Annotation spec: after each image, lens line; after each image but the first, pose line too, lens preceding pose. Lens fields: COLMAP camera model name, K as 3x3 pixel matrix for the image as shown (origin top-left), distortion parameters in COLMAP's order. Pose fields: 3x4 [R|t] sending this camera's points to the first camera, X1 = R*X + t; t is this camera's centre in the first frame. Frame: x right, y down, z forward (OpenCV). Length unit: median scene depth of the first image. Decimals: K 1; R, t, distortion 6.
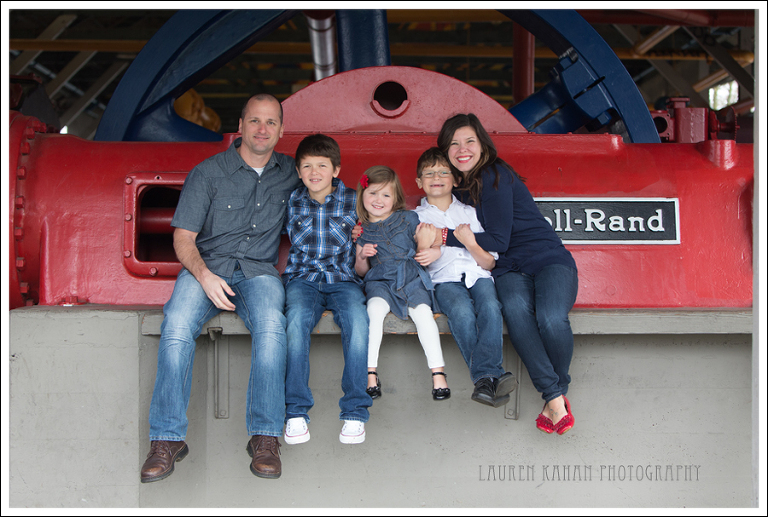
lens RADIAL K [[1599.2, 0, 381.2], [0, 1599.2, 258.3], [0, 0, 1]] dist [0.027352, 0.000000]
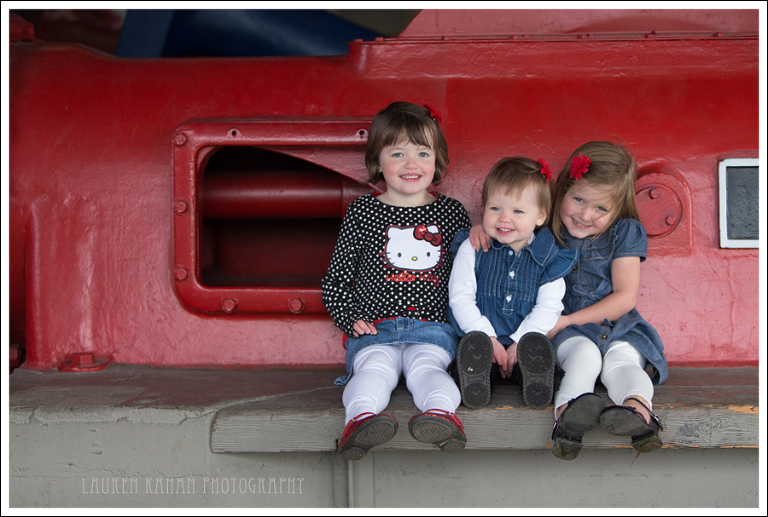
lens RADIAL K [[1840.9, 0, 387.6], [0, 1840.9, 254.2], [0, 0, 1]] dist [-0.053767, 0.000000]
pose [[0.998804, -0.010346, -0.047784, -0.032663], [0.015187, 0.994659, 0.102093, -0.040469], [0.046473, -0.102696, 0.993627, 0.213087]]
